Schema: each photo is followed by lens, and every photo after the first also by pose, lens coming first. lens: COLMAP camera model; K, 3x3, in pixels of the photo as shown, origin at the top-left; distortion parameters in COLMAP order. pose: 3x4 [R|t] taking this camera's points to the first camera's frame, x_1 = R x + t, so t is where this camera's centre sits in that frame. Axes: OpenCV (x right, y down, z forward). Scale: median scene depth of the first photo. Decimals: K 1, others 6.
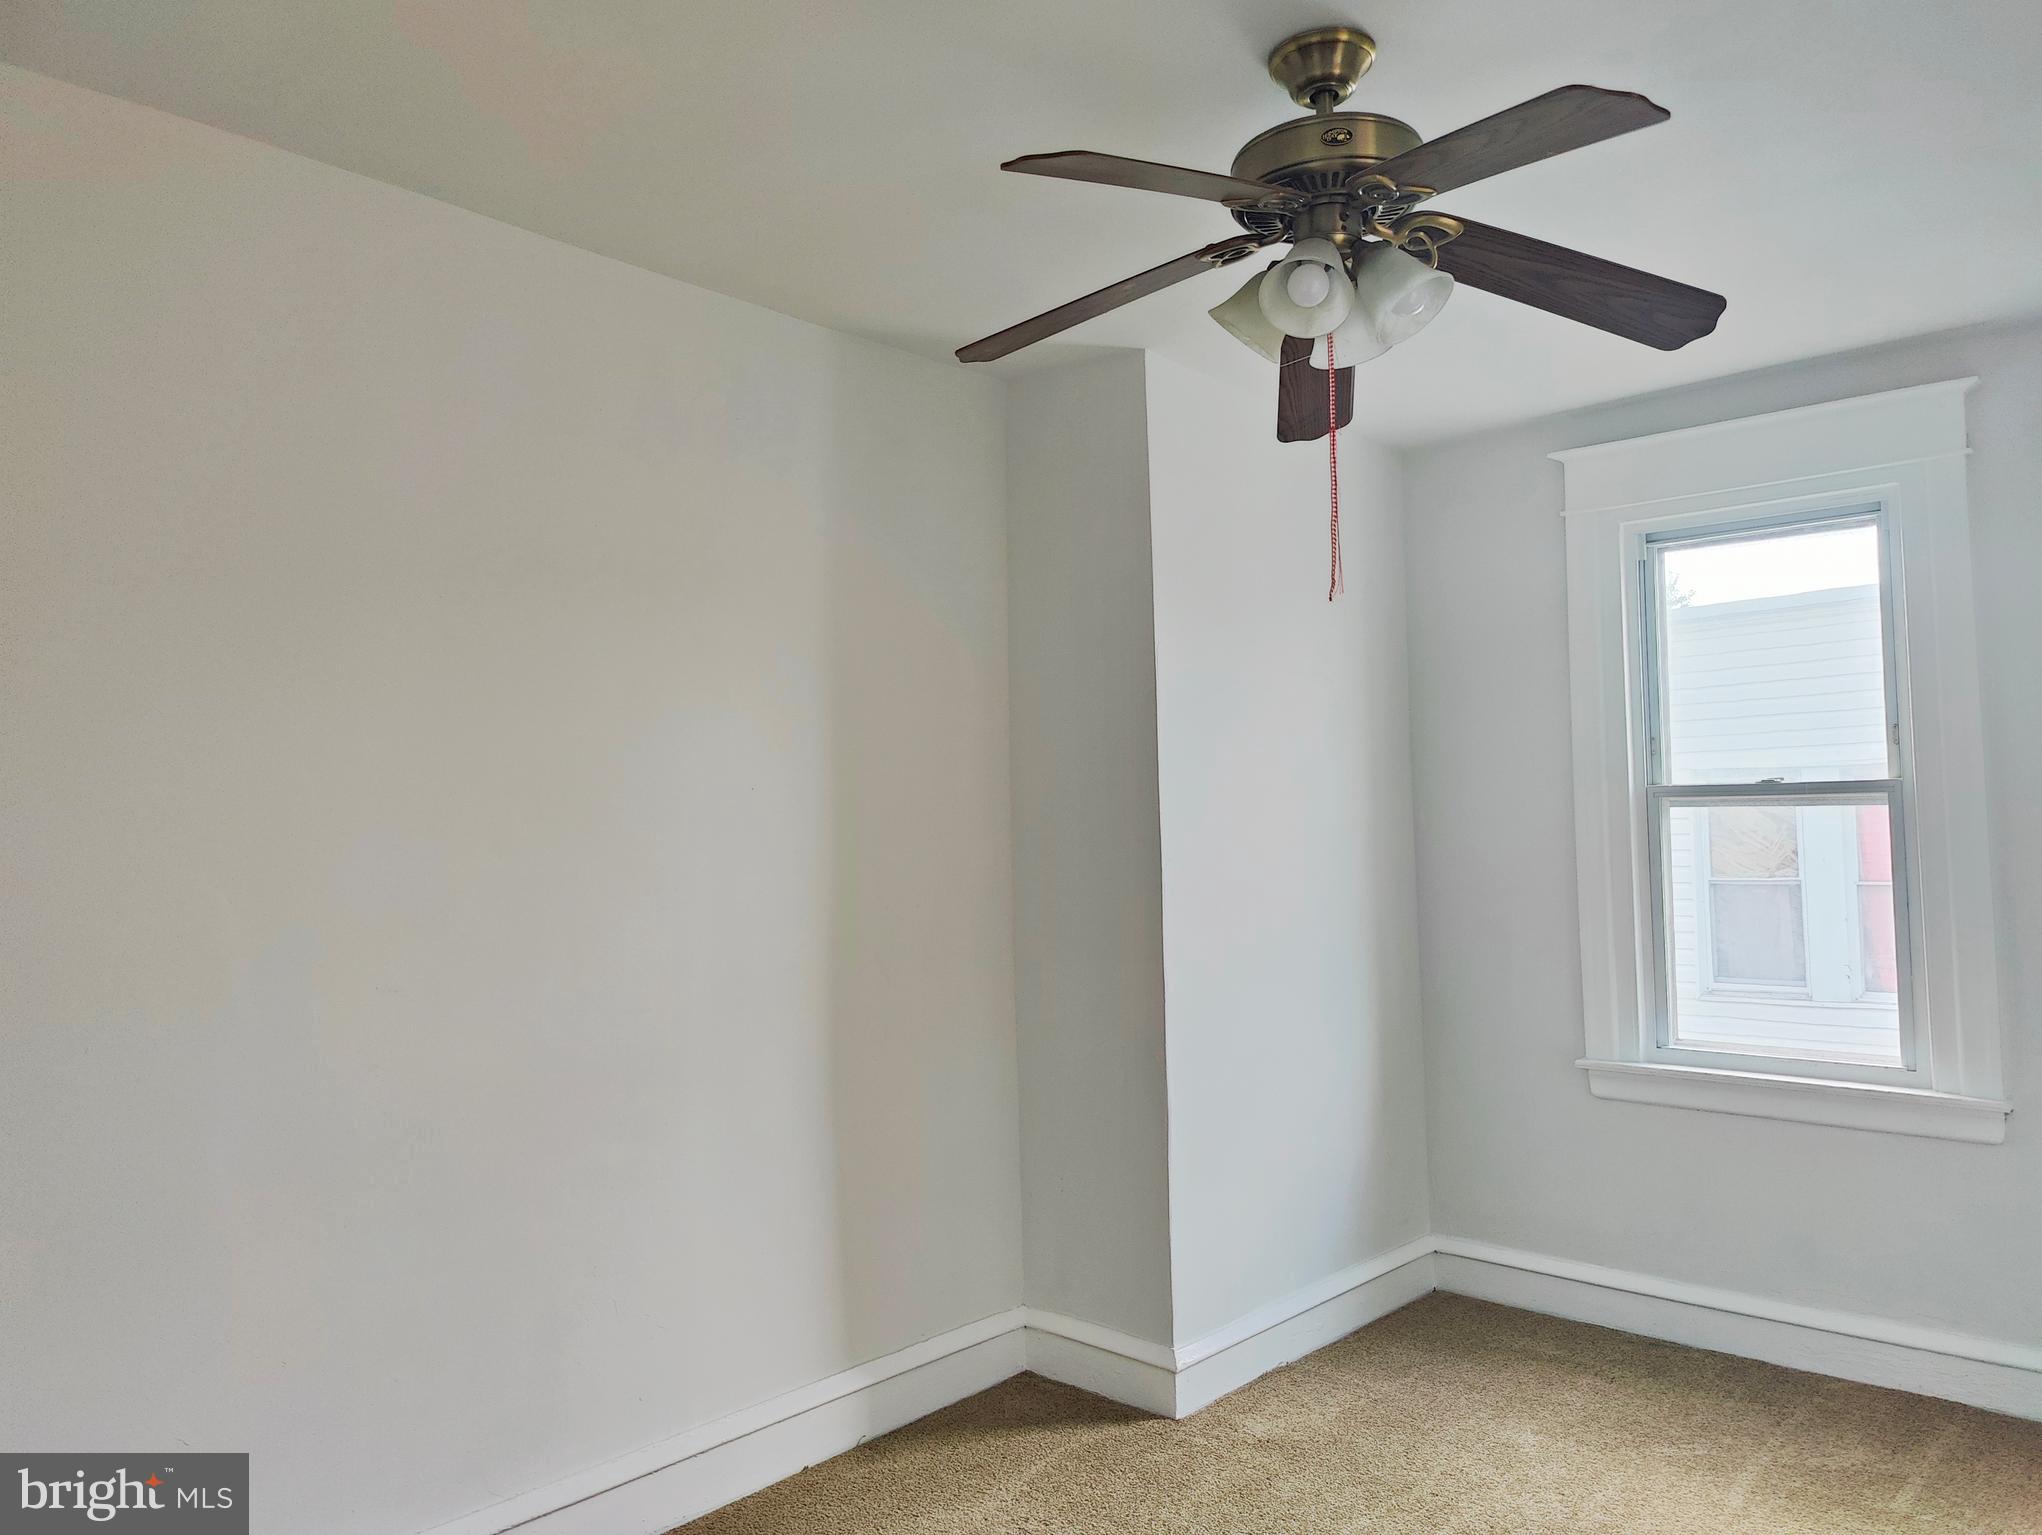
lens RADIAL K [[1405.7, 0, 1029.0], [0, 1405.7, 766.7], [0, 0, 1]] dist [0.001928, -0.005351]
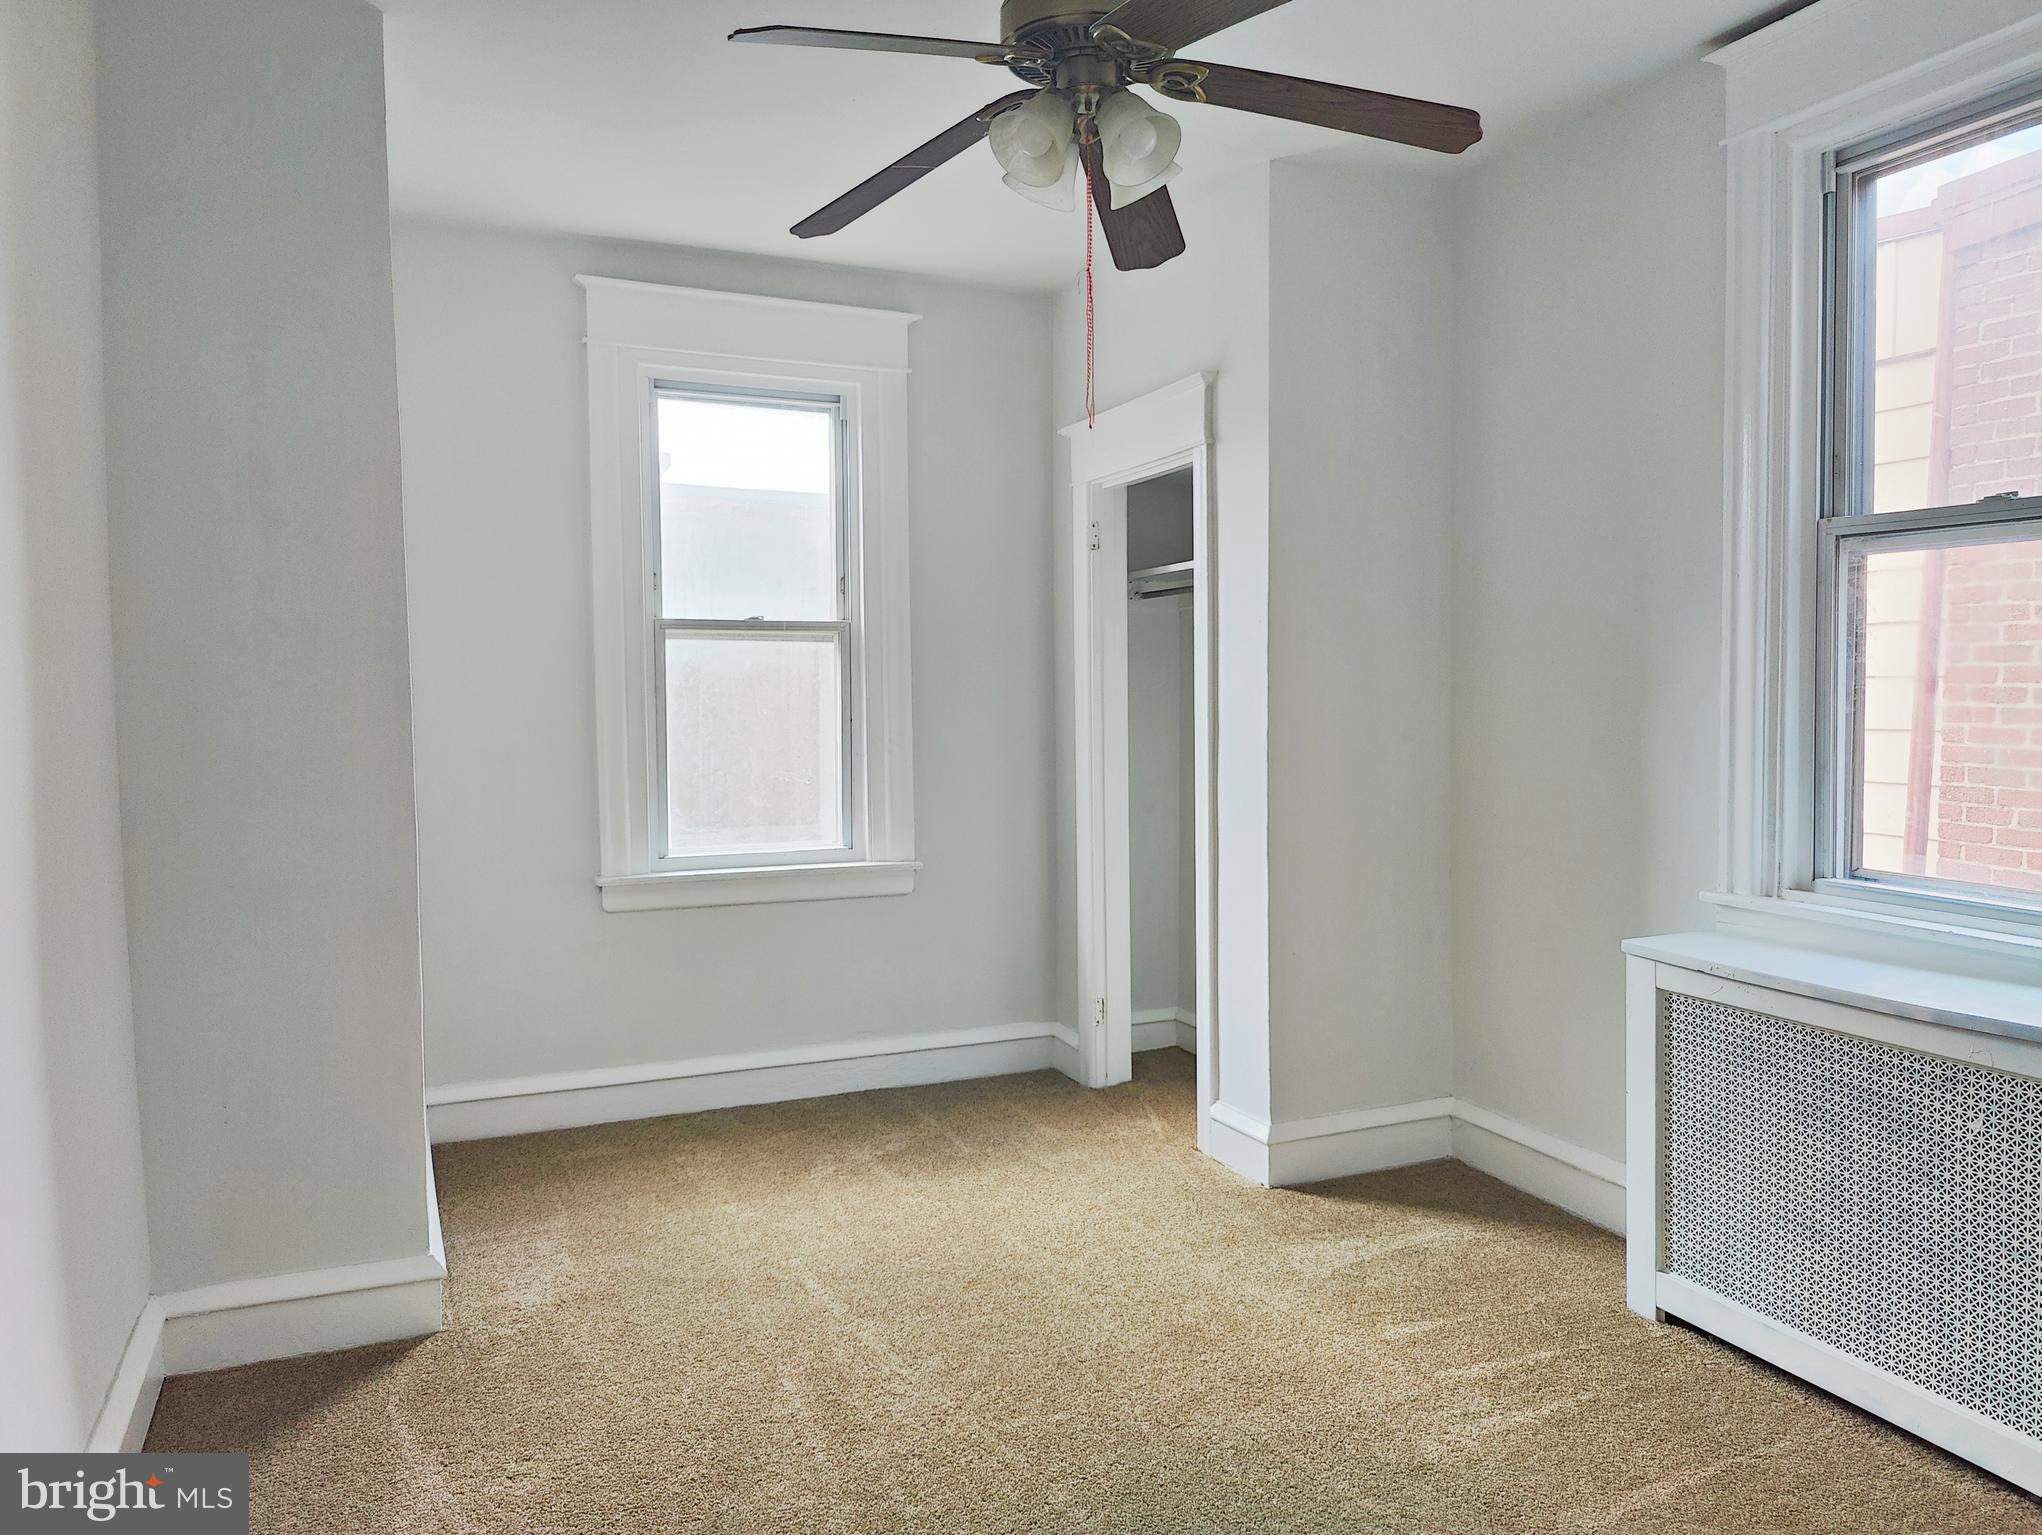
lens RADIAL K [[1405.7, 0, 1024.8], [0, 1405.7, 765.1], [0, 0, 1]] dist [0.001928, -0.005351]
pose [[0.430051, -0.046083, 0.901628, -0.447823], [-0.047185, 0.996184, 0.073422, 0.036161], [-0.901571, -0.074118, 0.426236, 0.302811]]
